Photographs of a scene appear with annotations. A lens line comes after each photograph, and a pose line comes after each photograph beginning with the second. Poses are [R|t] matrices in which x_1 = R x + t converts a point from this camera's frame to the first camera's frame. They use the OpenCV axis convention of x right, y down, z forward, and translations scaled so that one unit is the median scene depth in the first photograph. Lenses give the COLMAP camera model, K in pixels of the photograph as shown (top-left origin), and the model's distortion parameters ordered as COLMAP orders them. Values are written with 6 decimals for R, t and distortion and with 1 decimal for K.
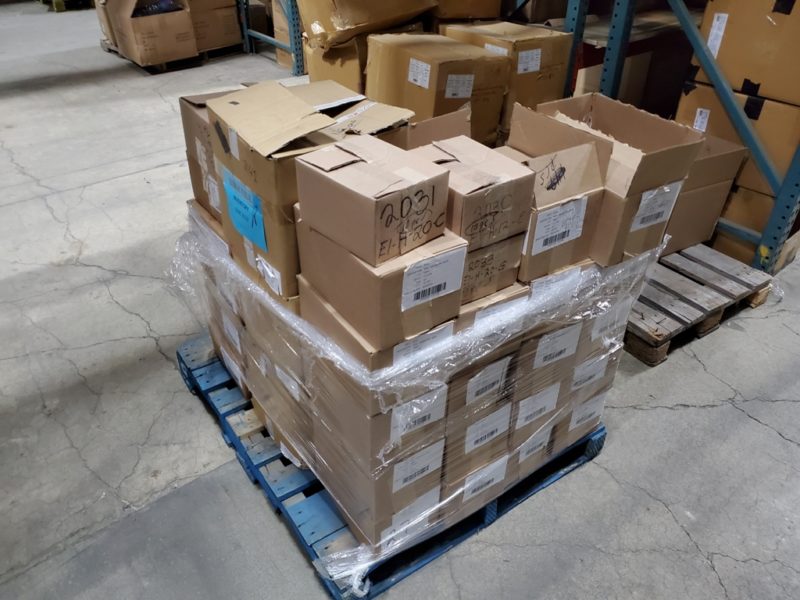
lens RADIAL K [[610.6, 0, 398.0], [0, 610.6, 302.3], [0, 0, 1]] dist [-0.008781, 0.038452]
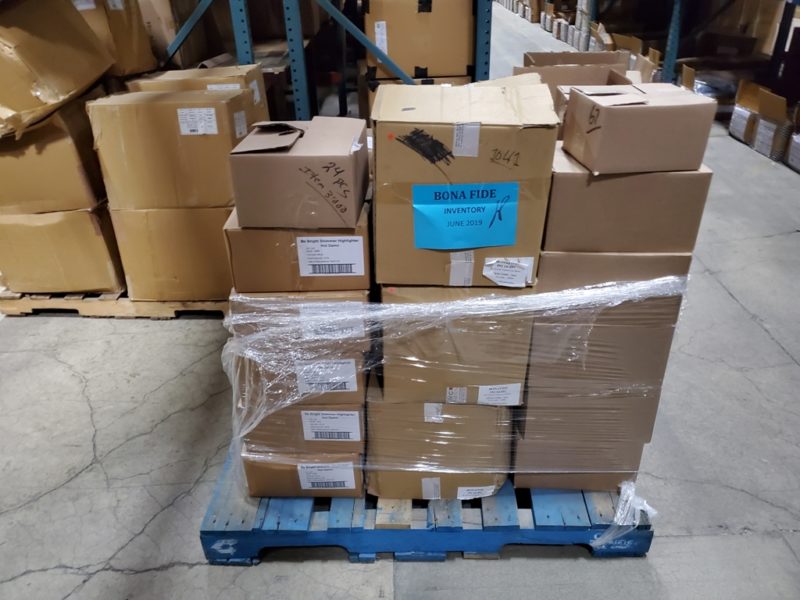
lens RADIAL K [[610.6, 0, 397.1], [0, 610.6, 297.1], [0, 0, 1]] dist [-0.008781, 0.038452]
pose [[0.607454, -0.422870, 0.672444, -0.494440], [0.492112, 0.864848, 0.099314, -0.096969], [-0.623559, 0.270589, 0.733455, 0.229466]]
